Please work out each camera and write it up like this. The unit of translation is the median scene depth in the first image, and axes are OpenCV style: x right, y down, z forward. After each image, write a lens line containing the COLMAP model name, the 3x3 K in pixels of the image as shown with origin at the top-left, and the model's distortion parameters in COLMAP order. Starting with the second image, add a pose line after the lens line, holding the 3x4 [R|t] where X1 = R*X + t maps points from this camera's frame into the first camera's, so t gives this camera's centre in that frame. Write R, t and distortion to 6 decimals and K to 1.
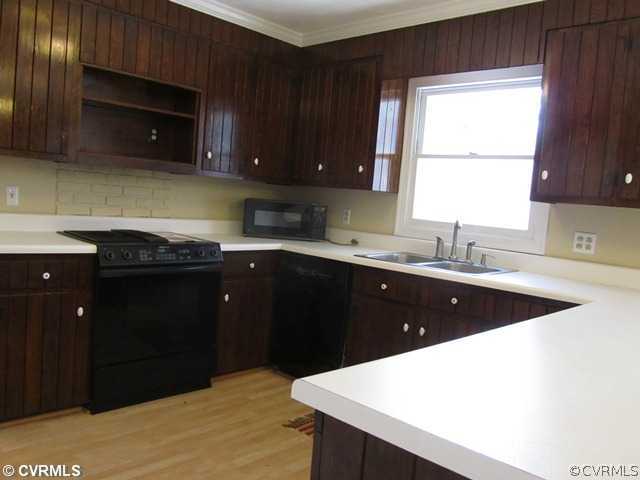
lens RADIAL K [[530.6, 0, 321.6], [0, 530.6, 237.2], [0, 0, 1]] dist [-0.033194, 0.003420]
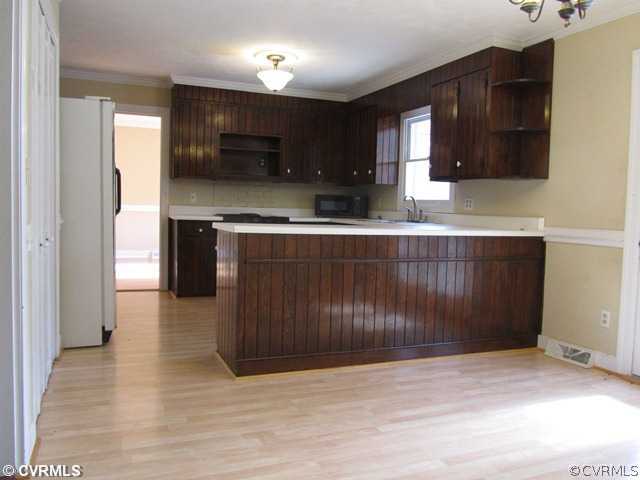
lens RADIAL K [[530.6, 0, 319.8], [0, 530.6, 240.2], [0, 0, 1]] dist [-0.033194, 0.003420]
pose [[0.917316, -0.030342, -0.397001, 0.590631], [0.020029, 0.999346, -0.030099, 0.137375], [0.397655, 0.019659, 0.917324, -0.614274]]
